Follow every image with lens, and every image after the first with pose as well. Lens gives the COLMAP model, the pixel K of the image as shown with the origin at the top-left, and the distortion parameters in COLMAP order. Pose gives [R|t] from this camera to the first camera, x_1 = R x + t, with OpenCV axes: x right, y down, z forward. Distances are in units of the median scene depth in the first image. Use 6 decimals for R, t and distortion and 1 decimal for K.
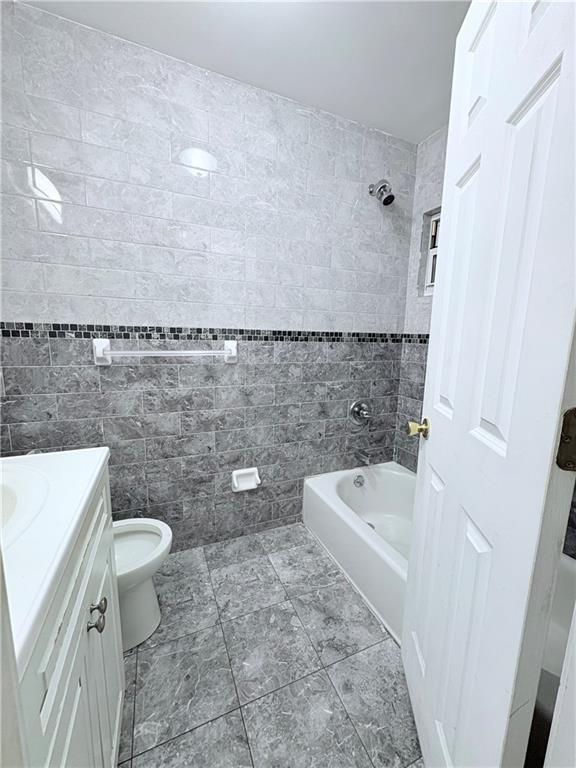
lens RADIAL K [[306.8, 0, 288.0], [0, 306.8, 384.0], [0, 0, 1]] dist [-0.000348, -0.000041]
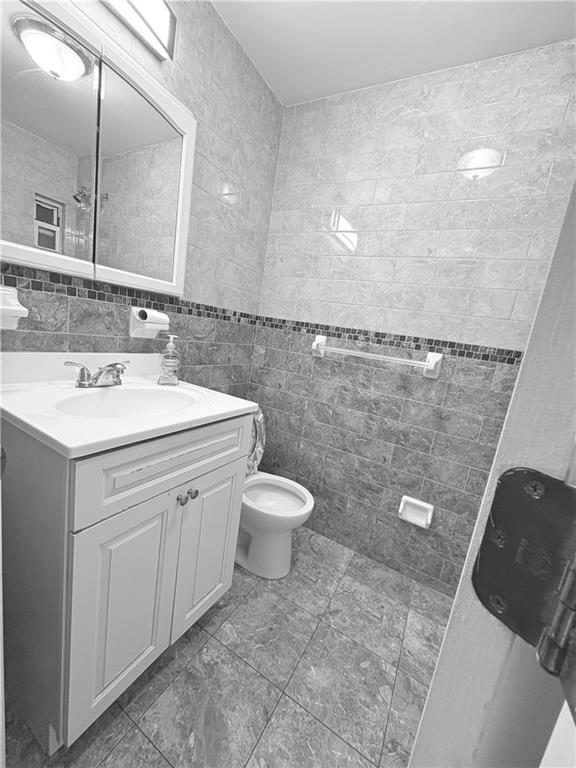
lens RADIAL K [[308.4, 0, 288.0], [0, 308.4, 384.0], [0, 0, 1]] dist [0.001259, 0.000465]
pose [[0.597680, 0.202786, -0.775665, 0.286349], [-0.256648, 0.964966, 0.054519, 0.007432], [0.759546, 0.166488, 0.628786, 0.130743]]
